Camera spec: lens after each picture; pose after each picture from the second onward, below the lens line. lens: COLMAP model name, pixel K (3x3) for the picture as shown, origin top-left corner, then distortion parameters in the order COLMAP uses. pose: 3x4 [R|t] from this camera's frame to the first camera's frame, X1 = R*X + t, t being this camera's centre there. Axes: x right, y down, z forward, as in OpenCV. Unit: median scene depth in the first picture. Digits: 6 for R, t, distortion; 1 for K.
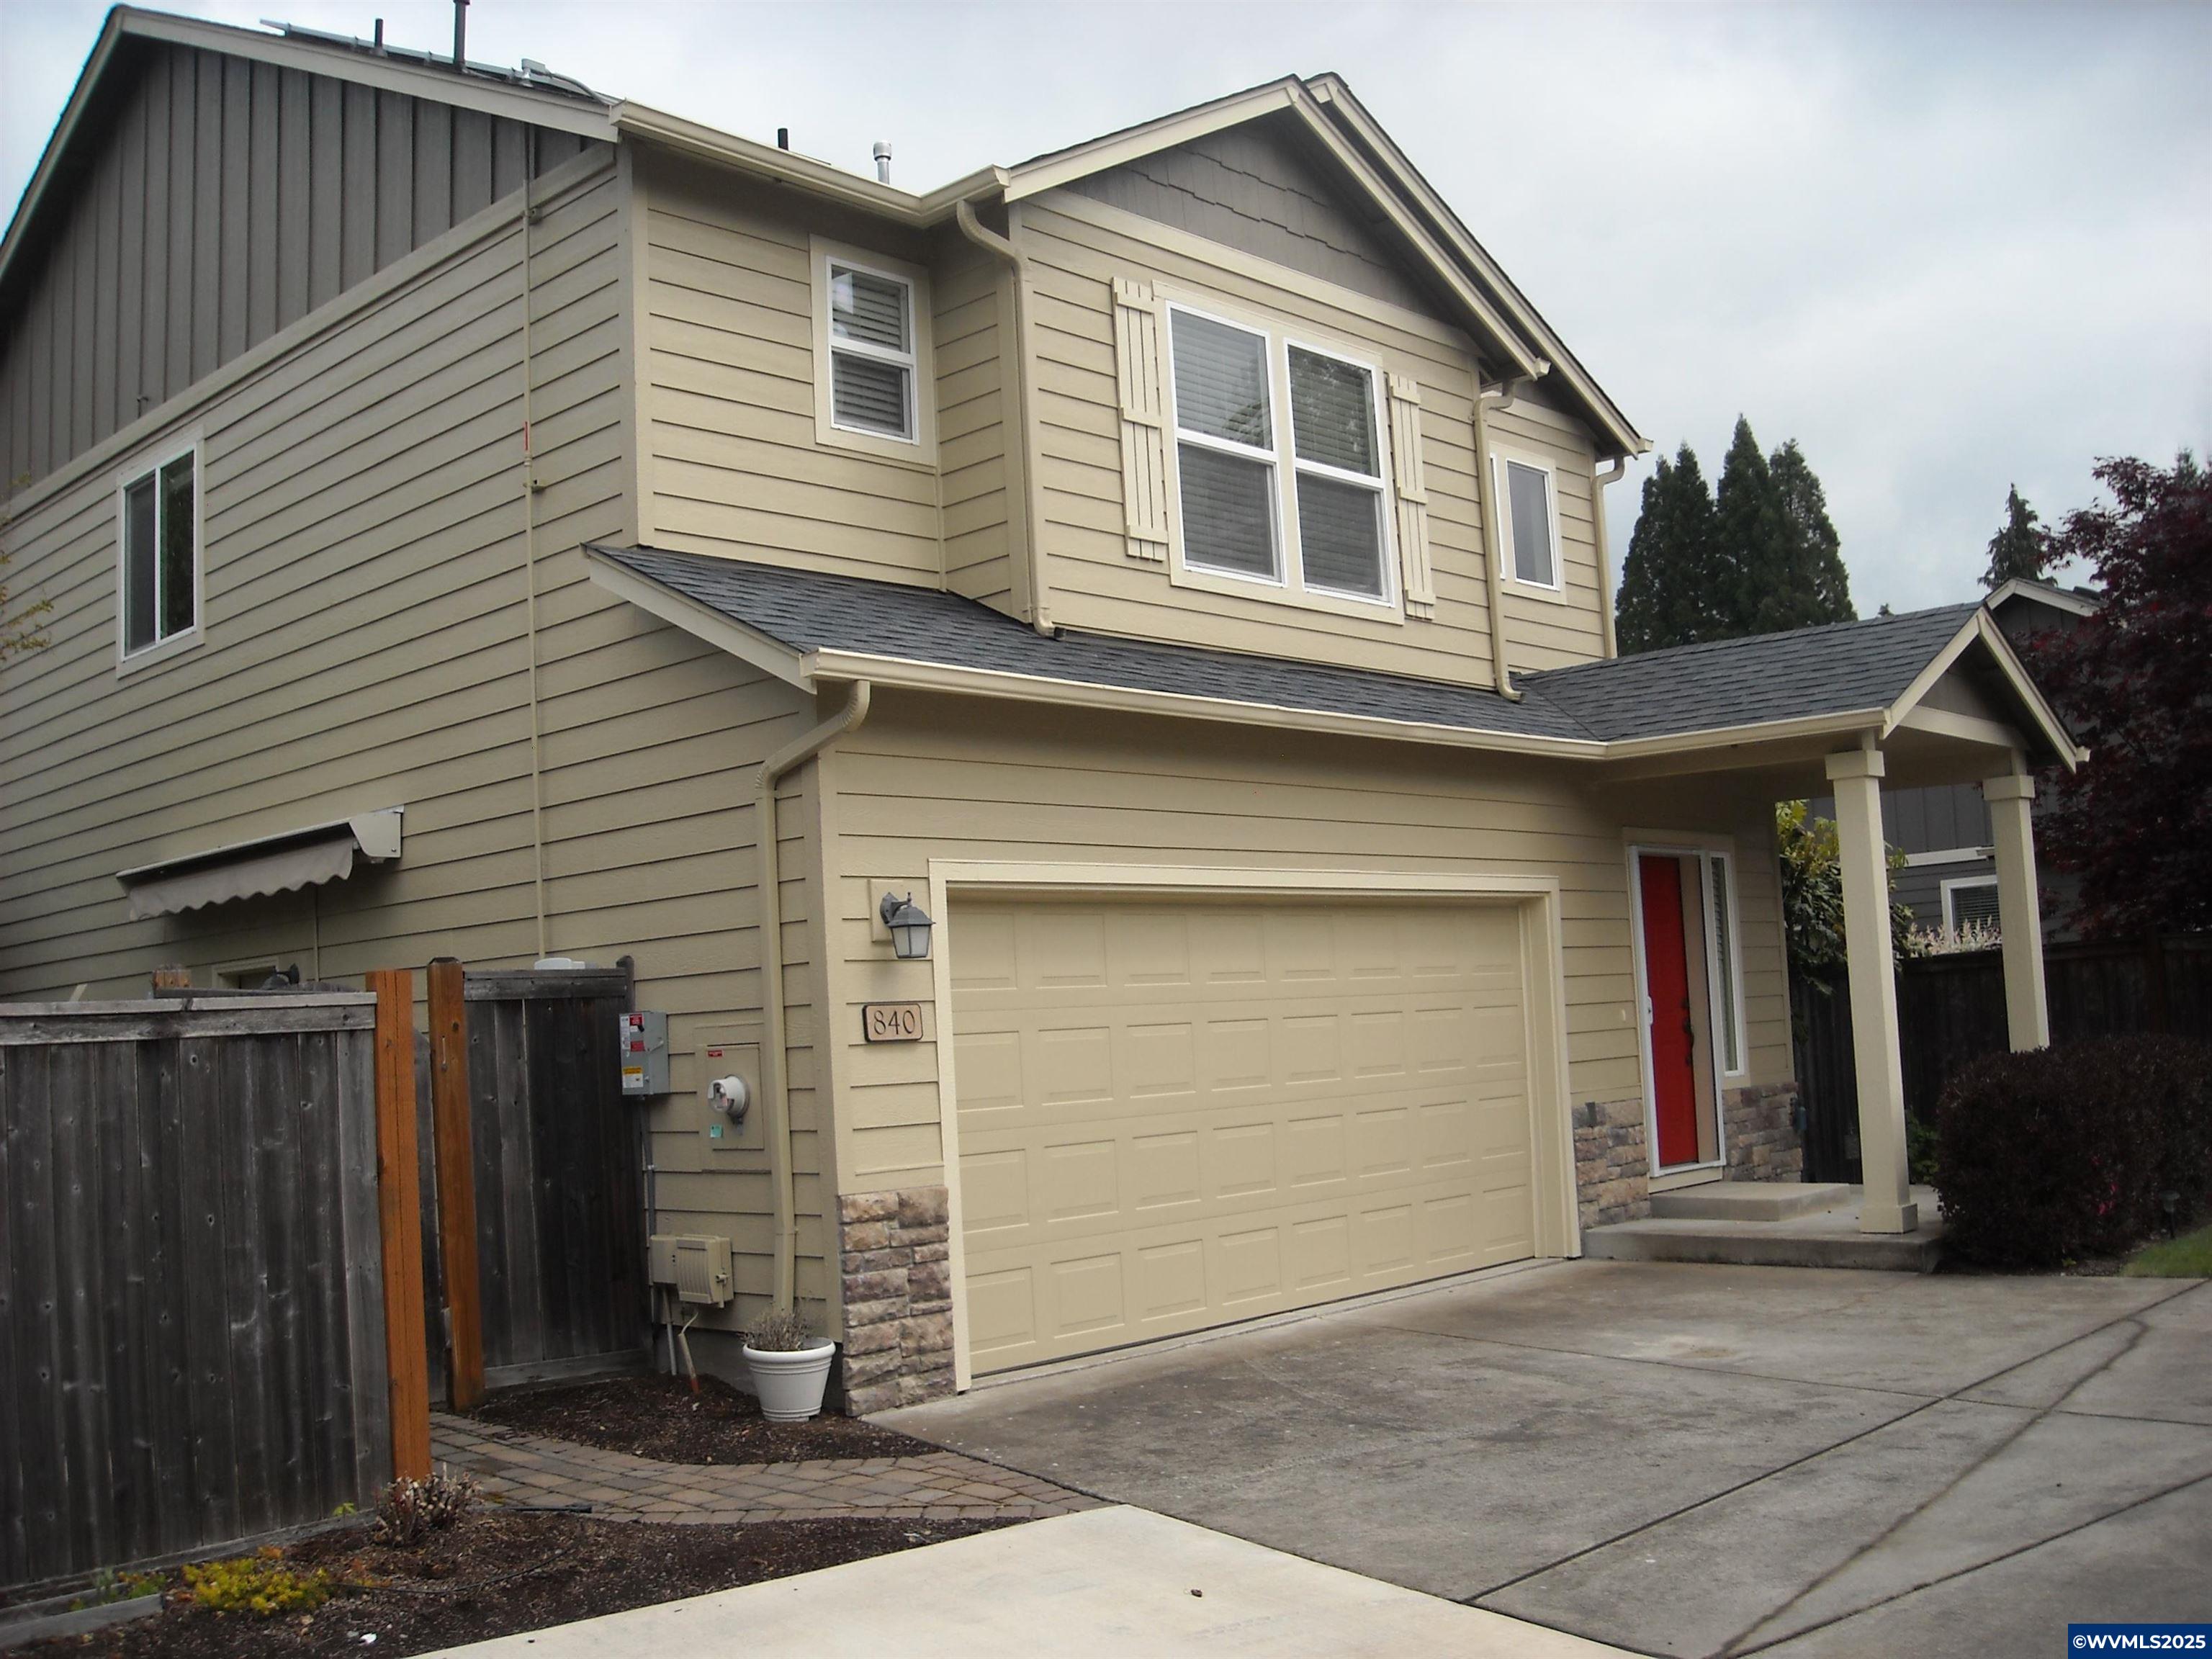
lens RADIAL K [[2219.2, 0, 1123.9], [0, 2219.2, 837.5], [0, 0, 1]] dist [-0.151375, 0.000000]
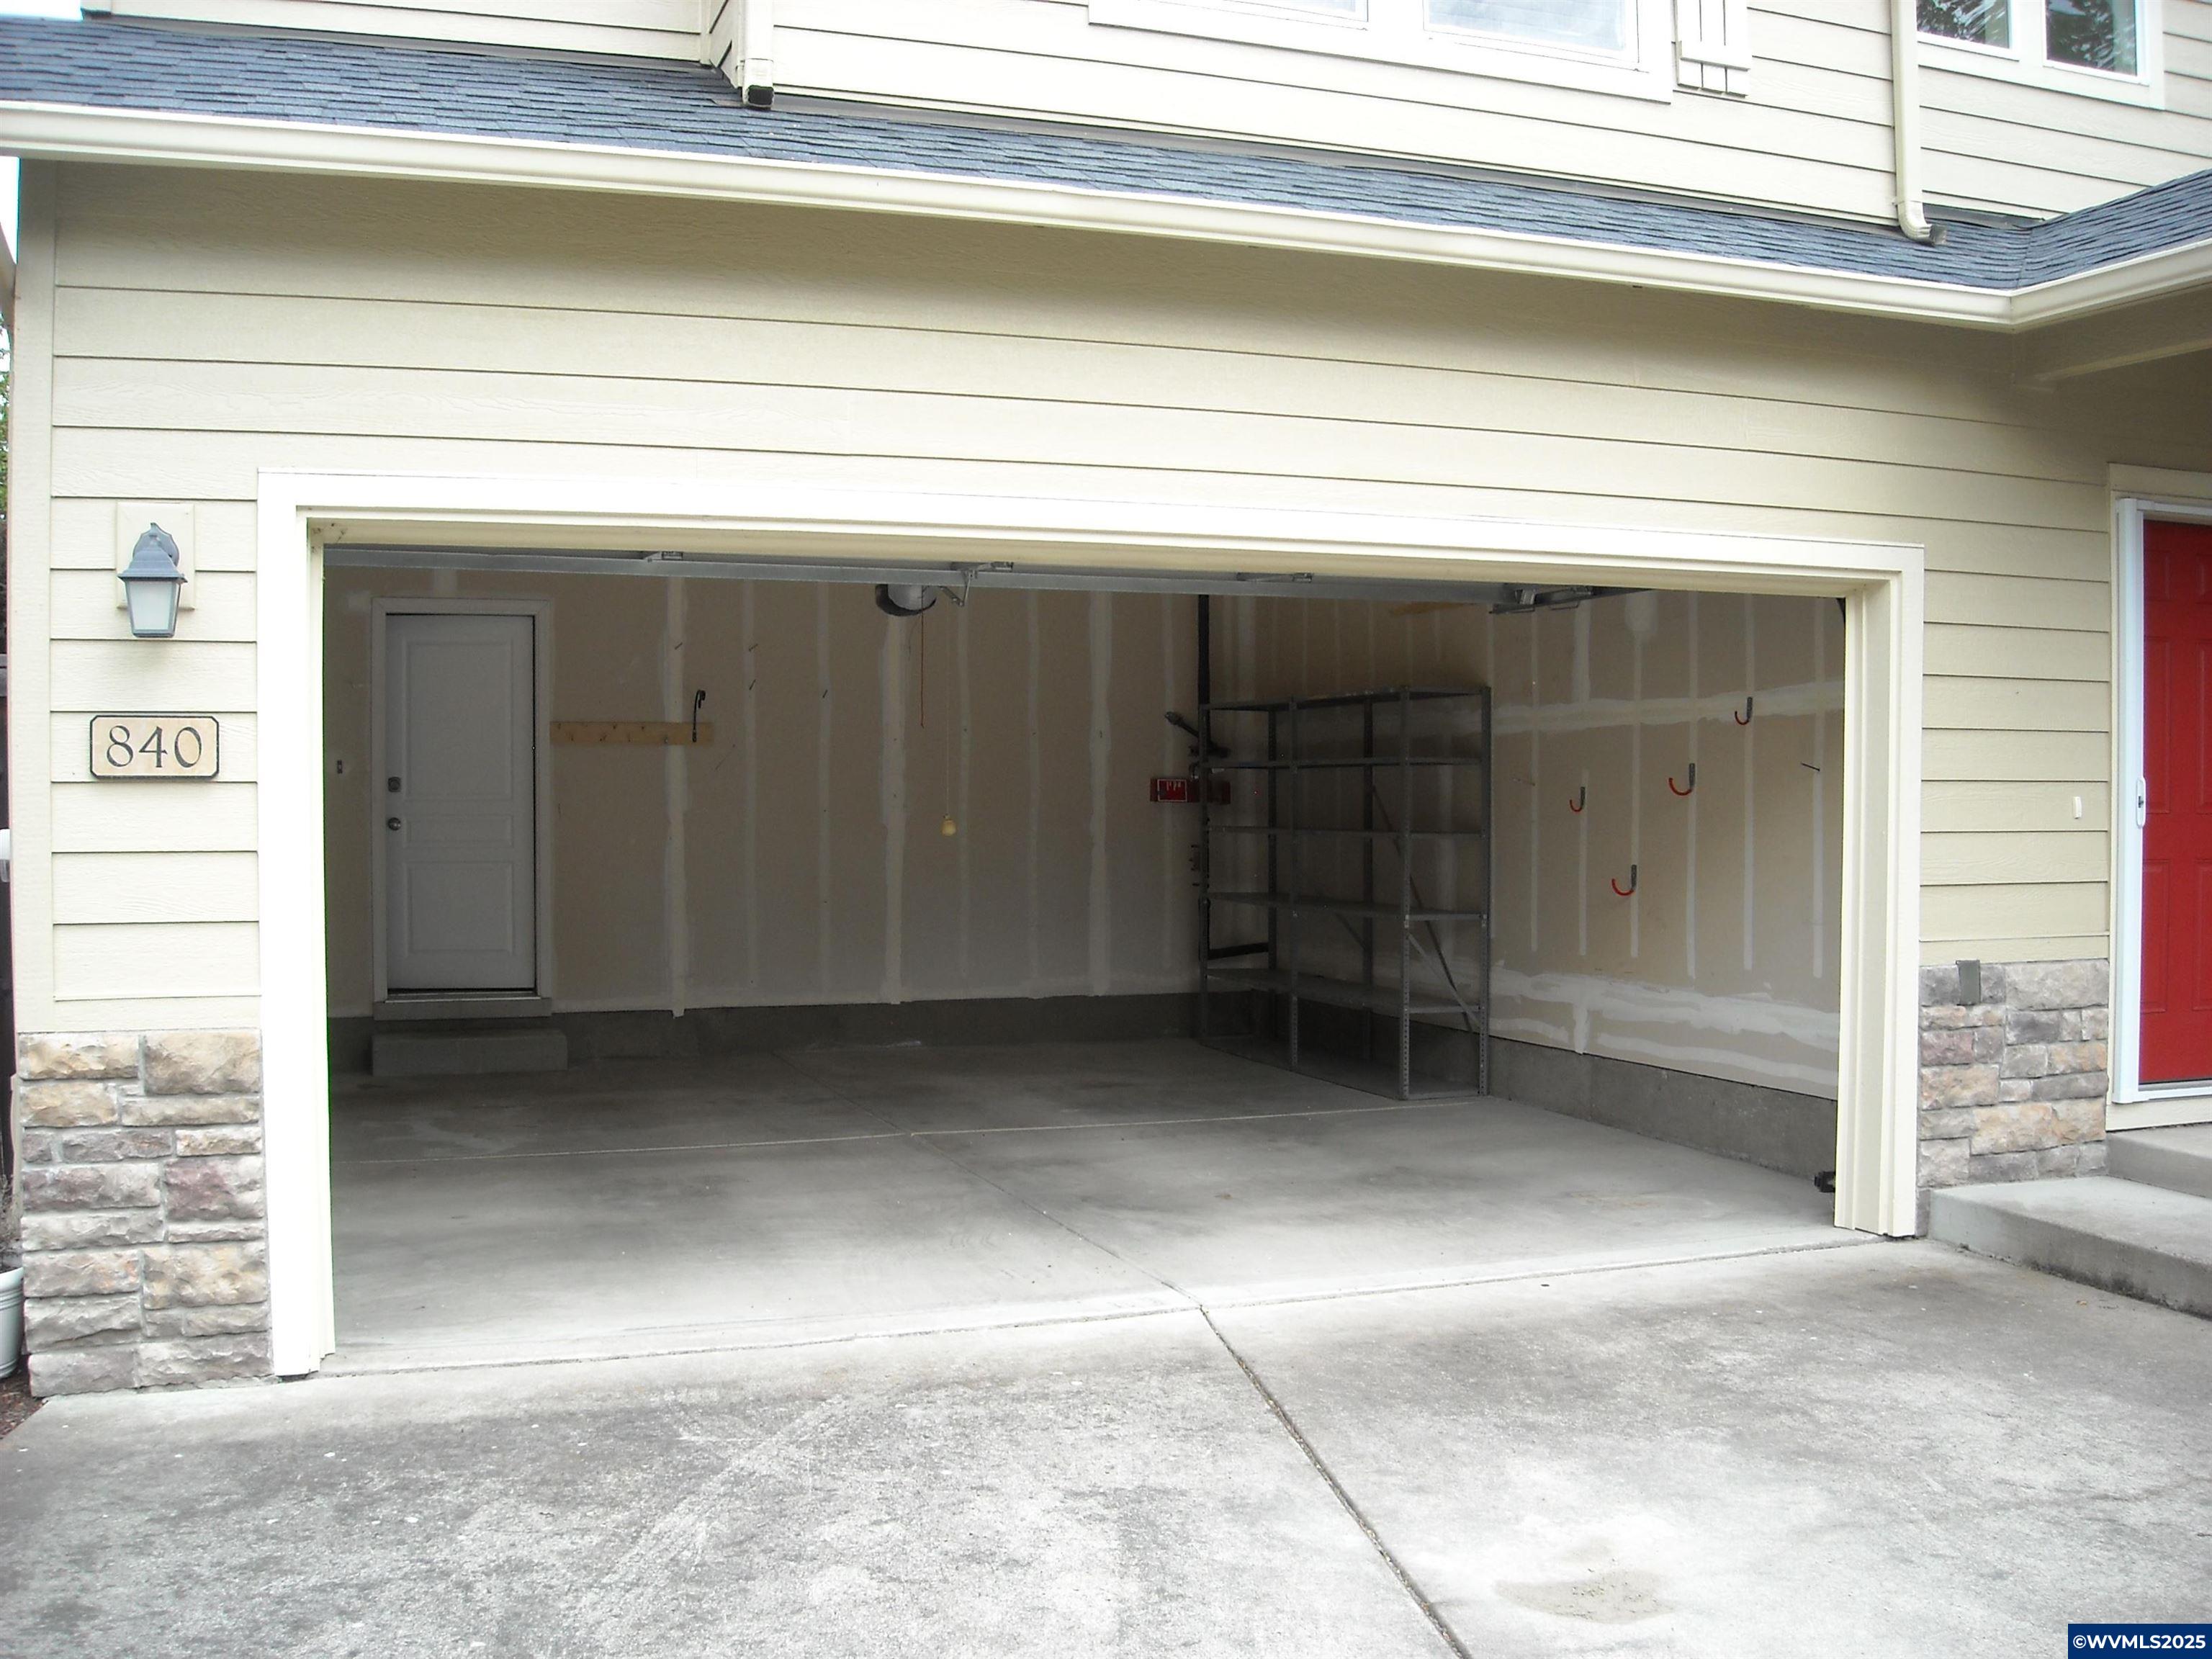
lens RADIAL K [[2219.2, 0, 1083.8], [0, 2219.2, 850.1], [0, 0, 1]] dist [-0.151375, 0.000000]
pose [[0.885470, 0.065775, -0.460019, 0.316823], [-0.006732, 0.991644, 0.128830, 0.030036], [0.464649, -0.110978, 0.878513, 0.513810]]
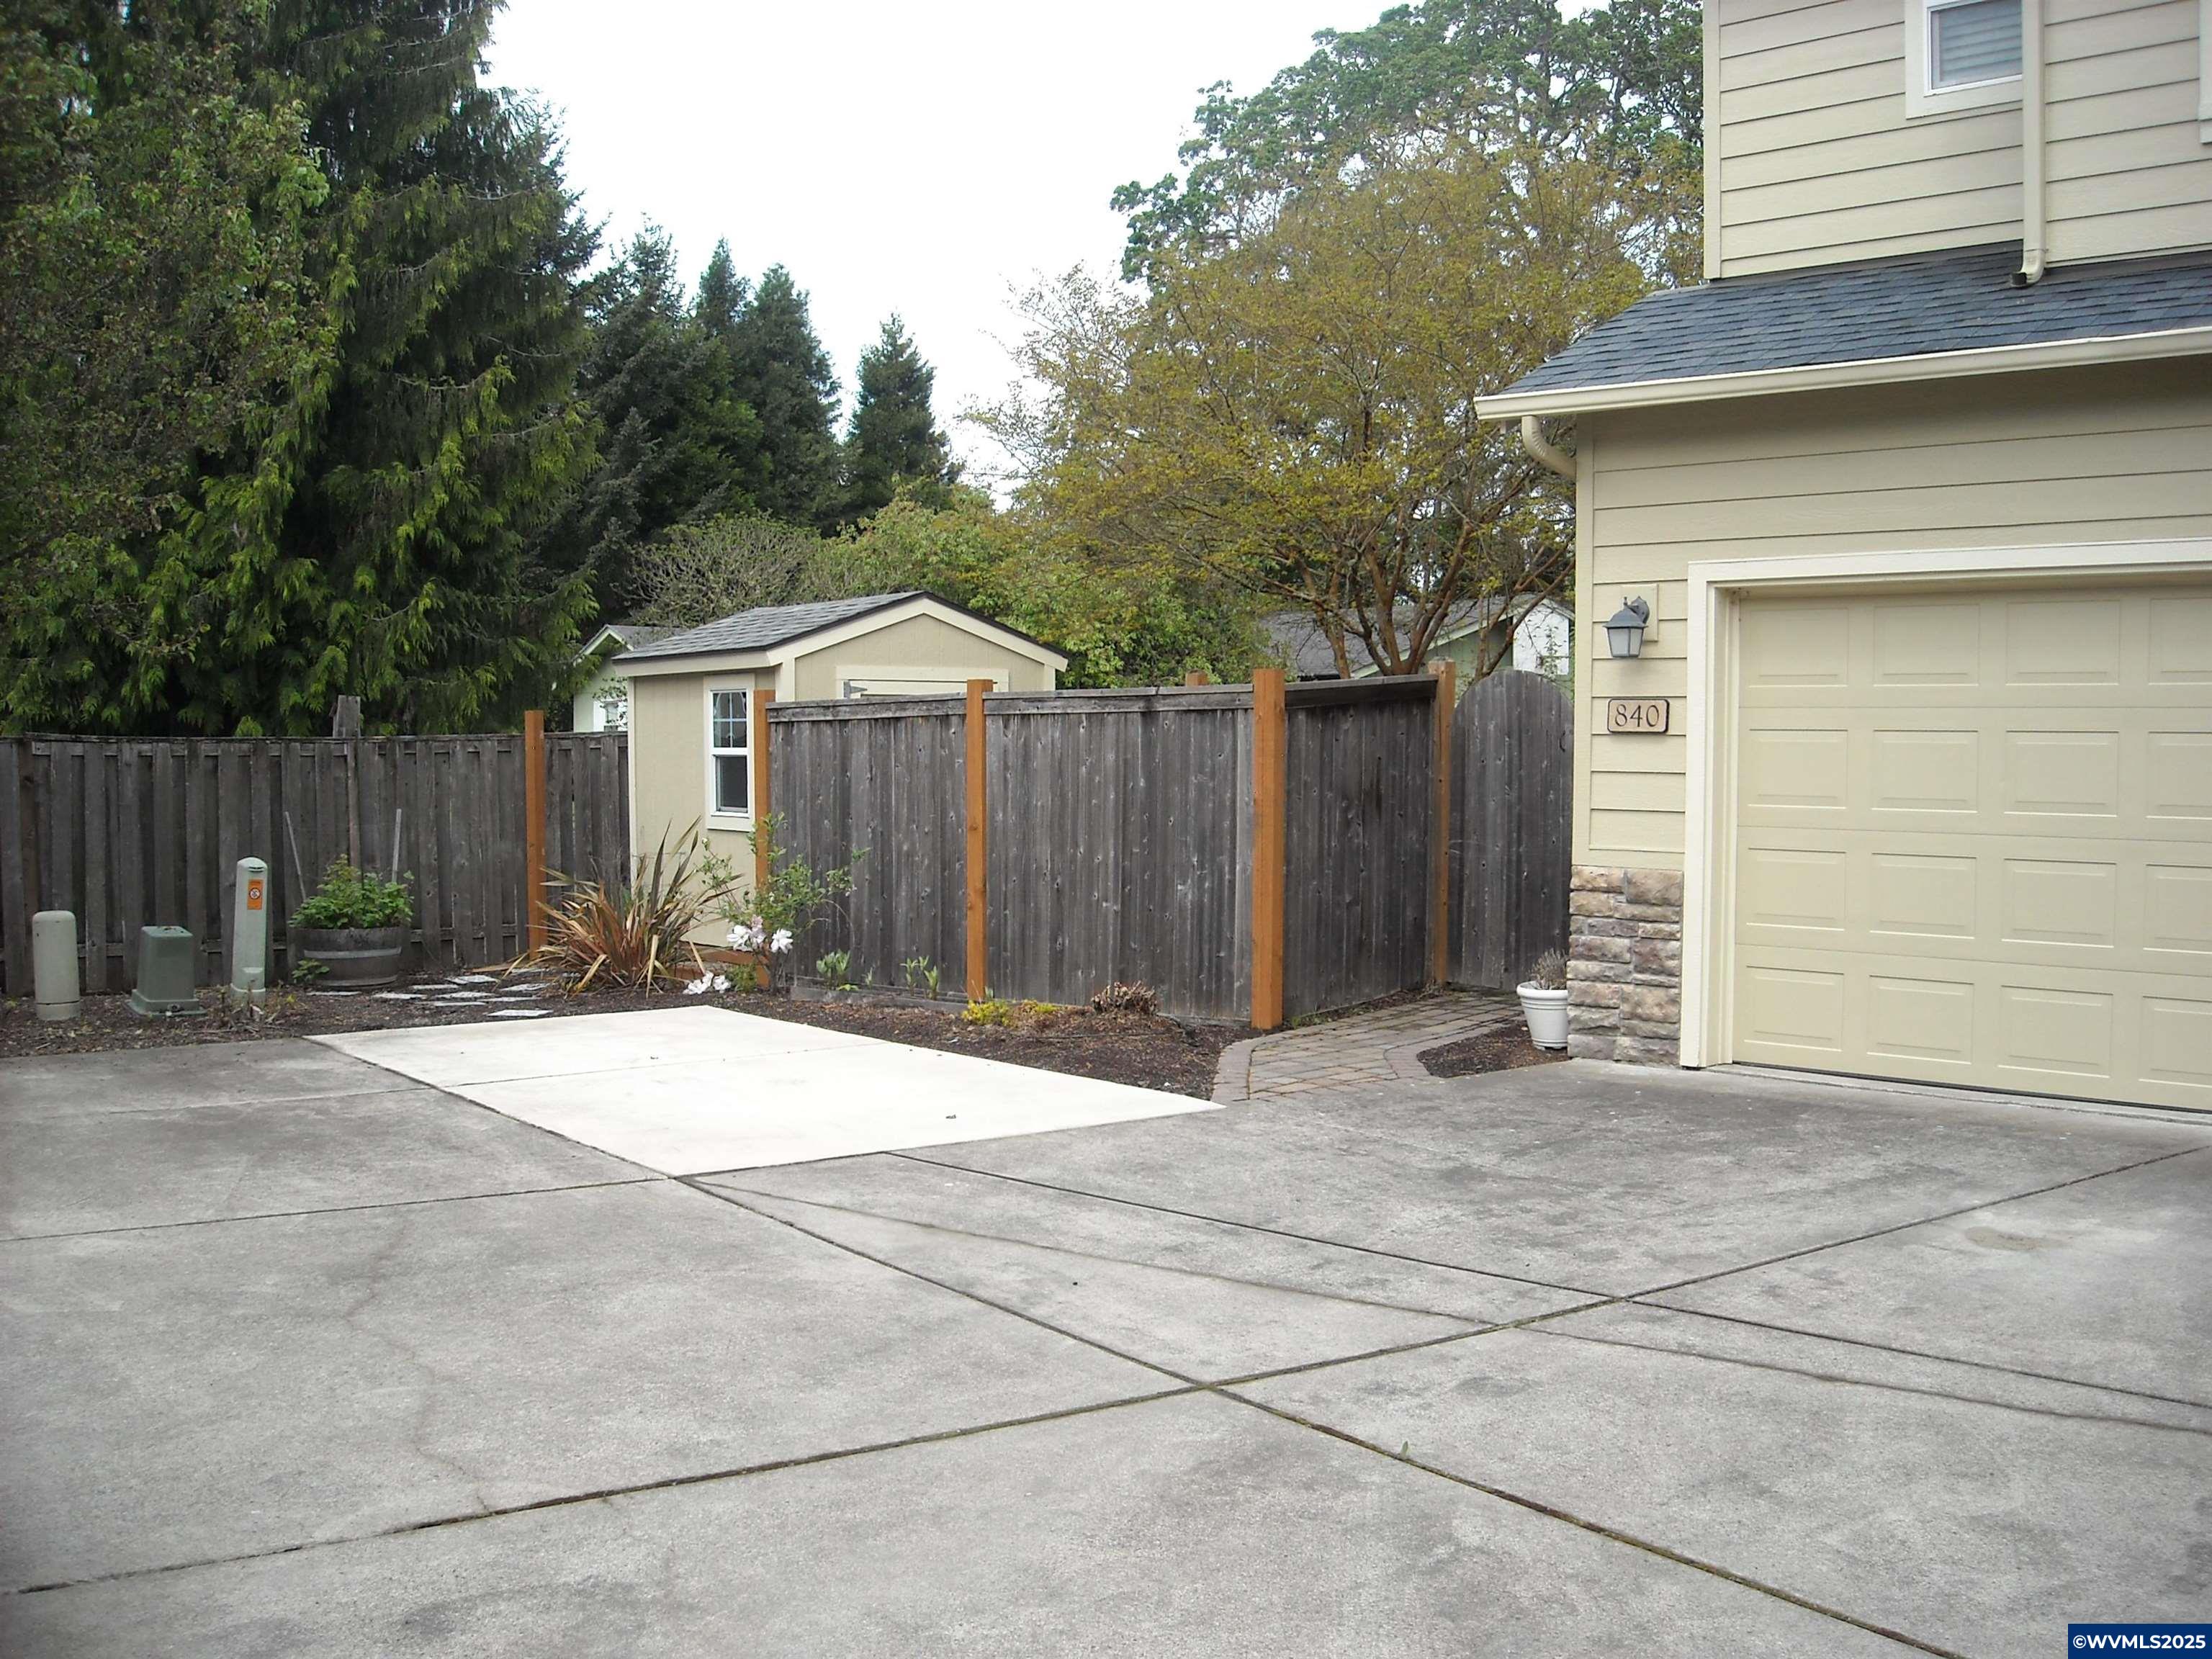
lens RADIAL K [[2219.2, 0, 1071.1], [0, 2219.2, 865.5], [0, 0, 1]] dist [-0.151375, 0.000000]
pose [[-0.038869, 0.107128, -0.993485, 0.829358], [0.084336, 0.991041, 0.103565, 0.018026], [0.995679, -0.079761, -0.047556, 0.646131]]
